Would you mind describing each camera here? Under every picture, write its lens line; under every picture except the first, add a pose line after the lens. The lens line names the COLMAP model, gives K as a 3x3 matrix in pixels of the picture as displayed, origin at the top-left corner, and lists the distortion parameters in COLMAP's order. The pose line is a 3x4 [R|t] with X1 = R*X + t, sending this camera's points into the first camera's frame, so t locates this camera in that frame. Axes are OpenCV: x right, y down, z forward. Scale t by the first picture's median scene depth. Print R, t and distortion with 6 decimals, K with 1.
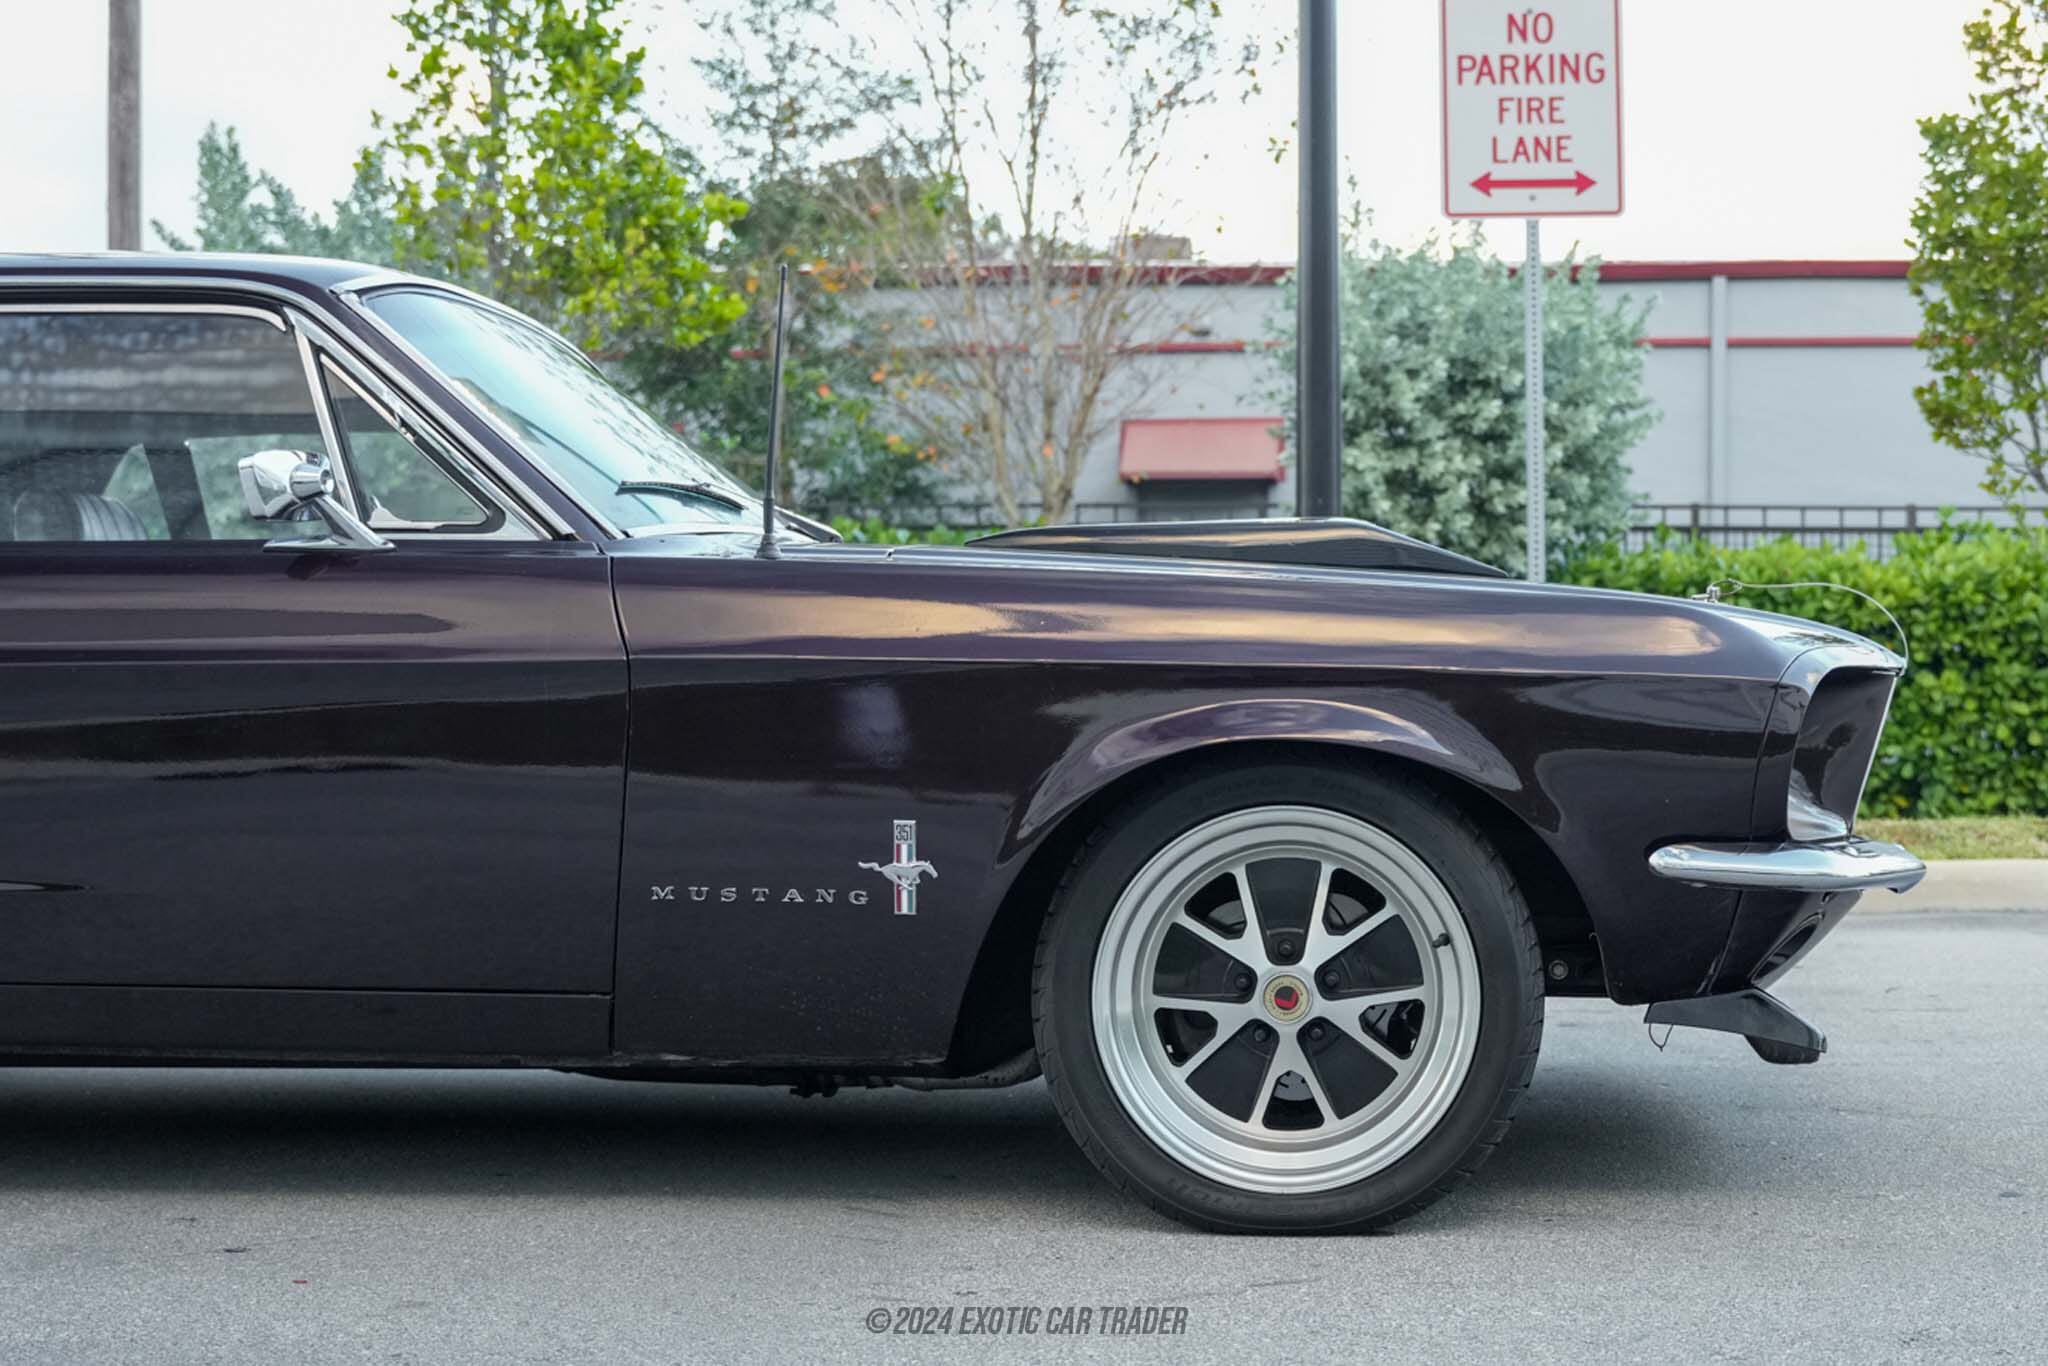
lens RADIAL K [[2533.7, 0, 1200.5], [0, 2533.7, 684.3], [0, 0, 1]] dist [-0.065785, 0.012674]
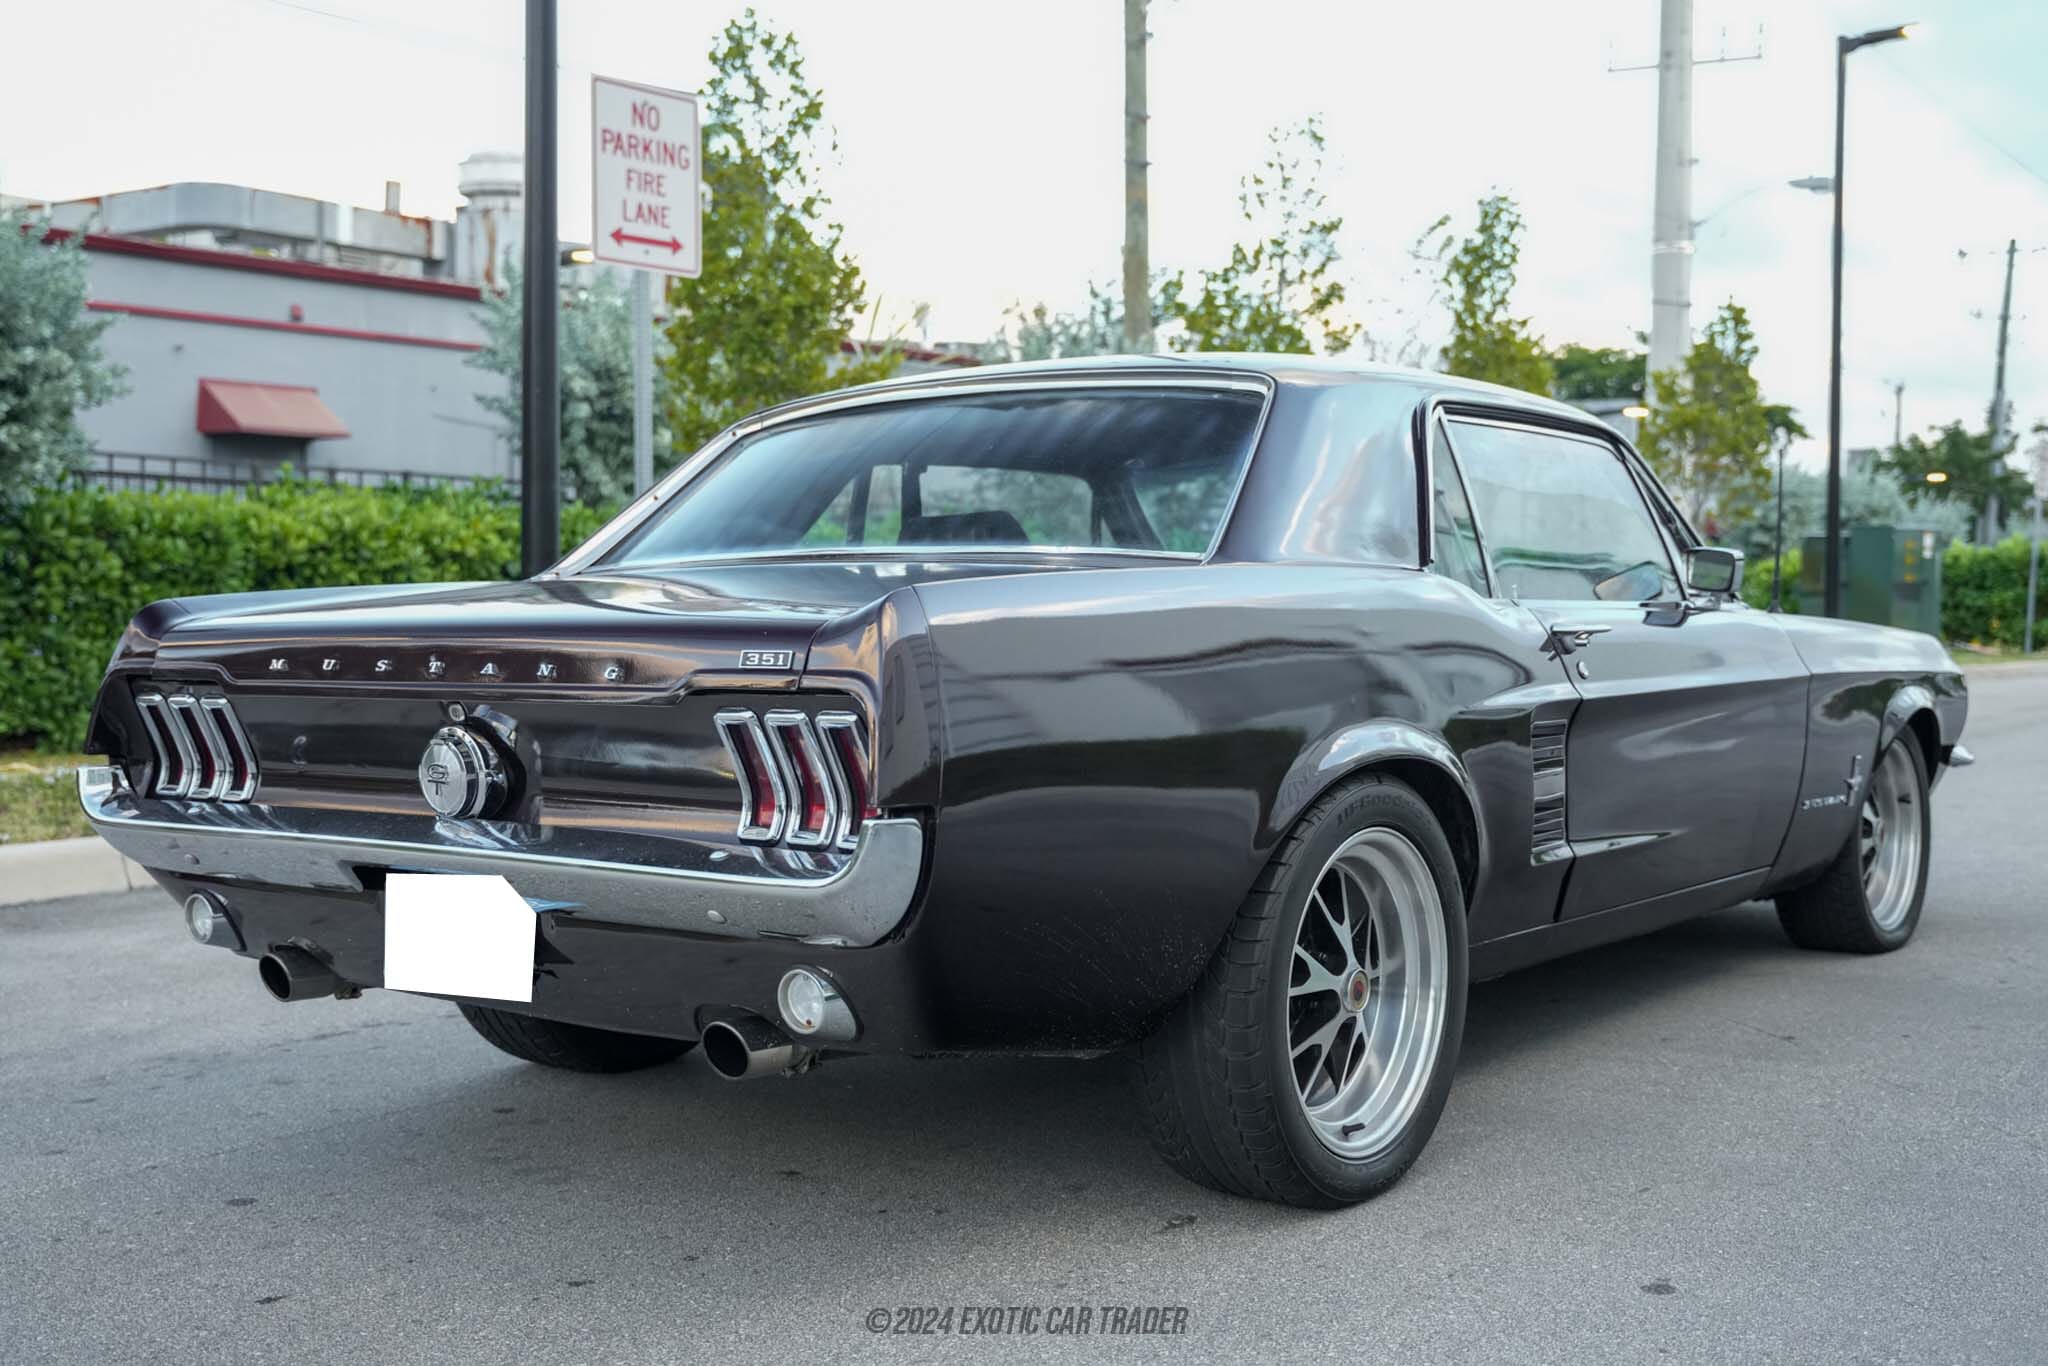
lens RADIAL K [[2152.1, 0, 1024.0], [0, 2152.1, 683.0], [0, 0, 1]] dist [-0.043151, 0.029718]
pose [[0.571137, -0.027304, 0.820400, -0.654114], [-0.011073, 0.999099, 0.040960, -0.021904], [-0.820780, -0.032478, 0.570320, 0.218651]]
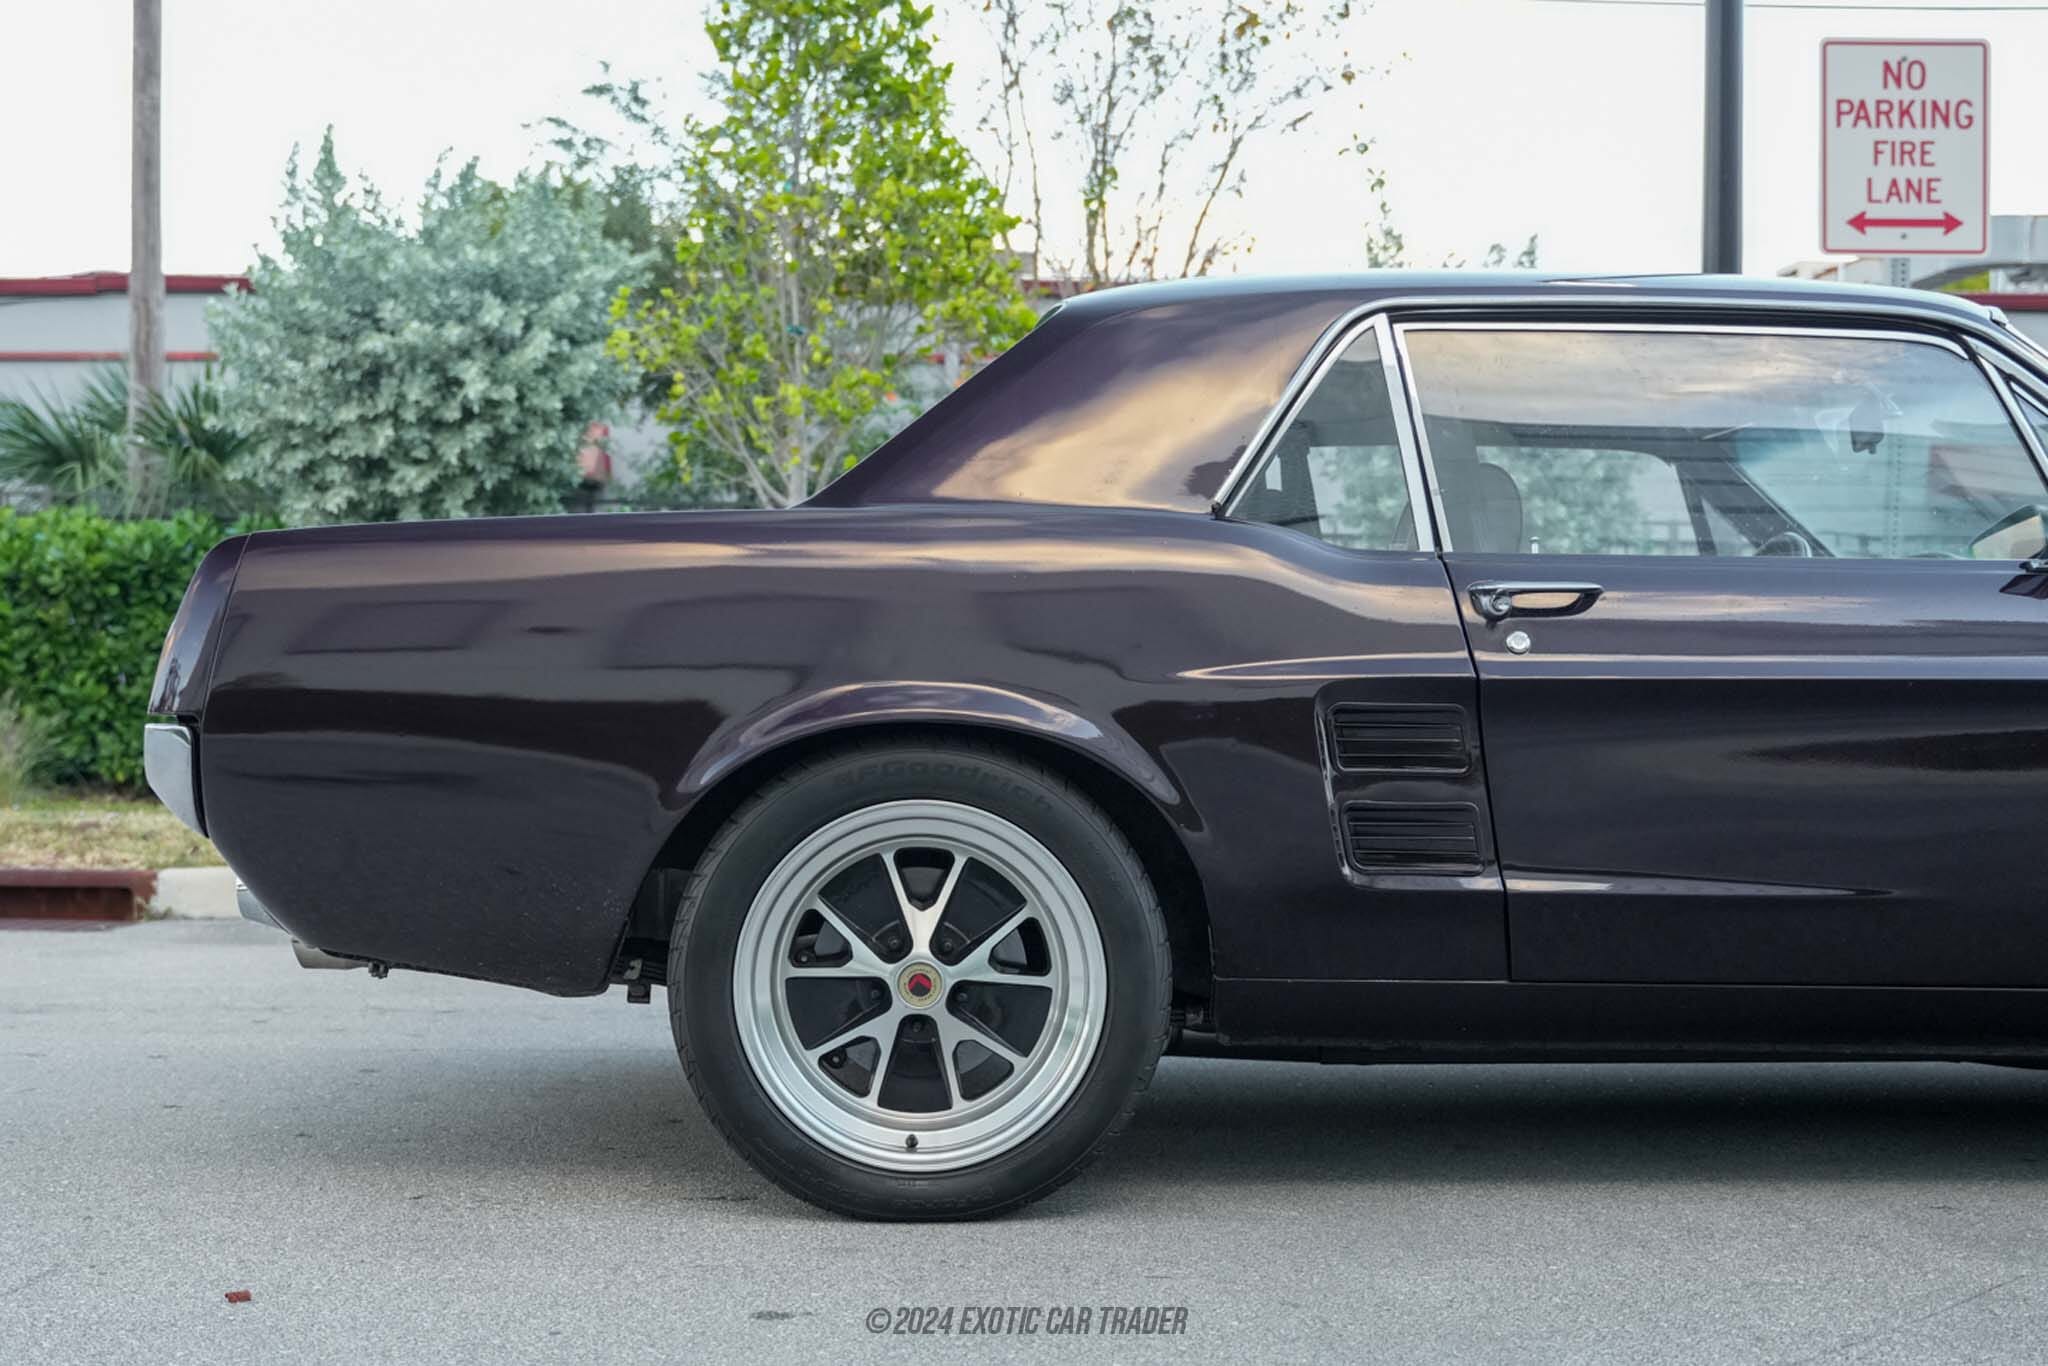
lens RADIAL K [[2427.7, 0, 913.3], [0, 2427.7, 753.7], [0, 0, 1]] dist [-0.144600, 0.259080]
pose [[0.998361, 0.006965, 0.056812, -0.341572], [-0.008698, 0.999503, 0.030314, -0.001136], [-0.056572, -0.030758, 0.997925, 0.013540]]
